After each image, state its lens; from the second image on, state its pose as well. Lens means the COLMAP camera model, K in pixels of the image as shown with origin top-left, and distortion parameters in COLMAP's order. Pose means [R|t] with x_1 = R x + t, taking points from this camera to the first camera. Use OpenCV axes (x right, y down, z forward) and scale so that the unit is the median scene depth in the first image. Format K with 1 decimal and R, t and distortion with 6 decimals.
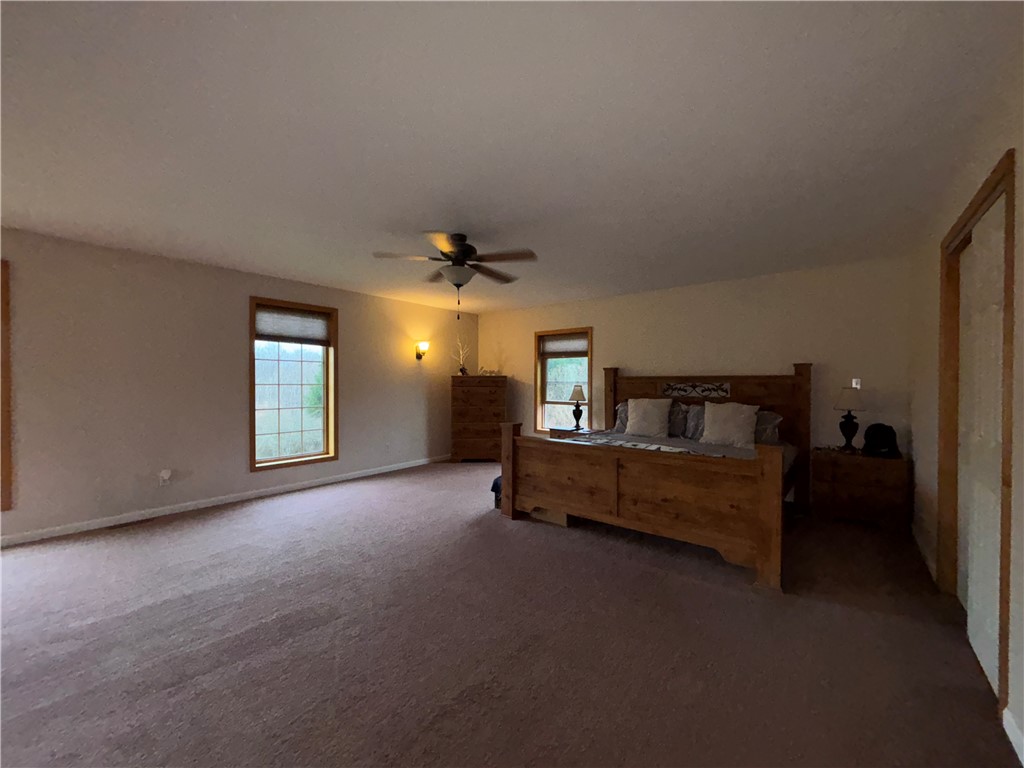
lens RADIAL K [[408.1, 0, 512.0], [0, 408.1, 384.0], [0, 0, 1]] dist [0.000015, 0.000026]
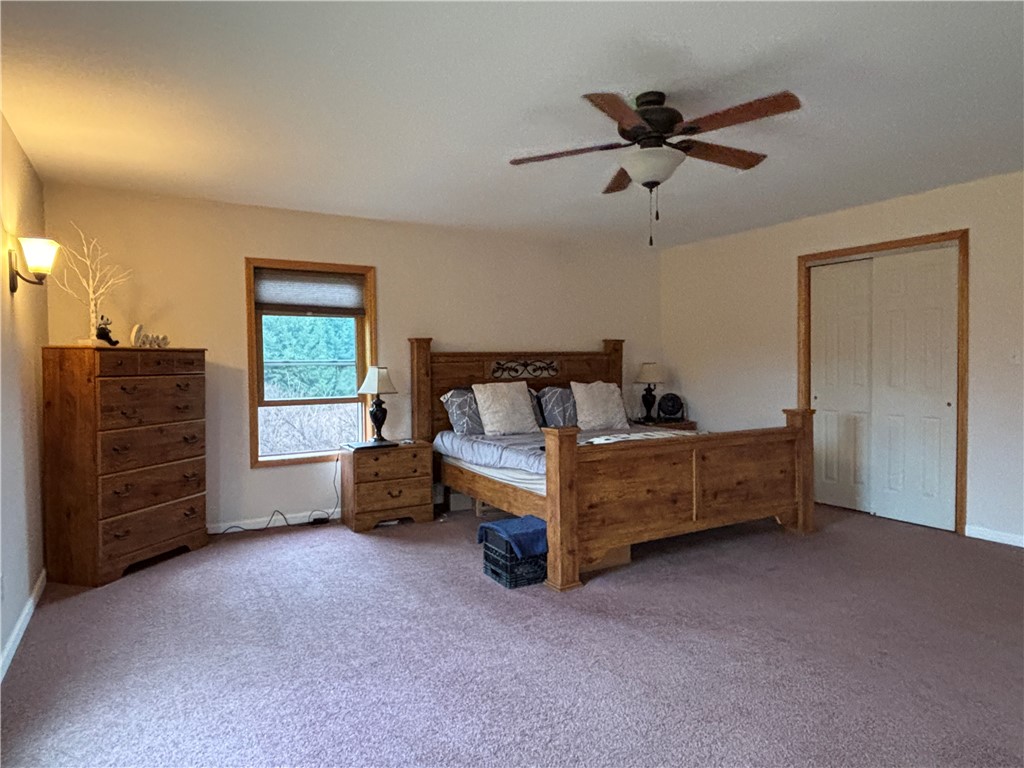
lens RADIAL K [[626.9, 0, 512.0], [0, 626.9, 384.0], [0, 0, 1]] dist [0.007463, 0.000245]
pose [[0.353718, -0.039528, 0.934516, -0.709571], [0.017152, 0.999213, 0.035772, -0.001070], [-0.935195, 0.003376, 0.354118, 0.609234]]
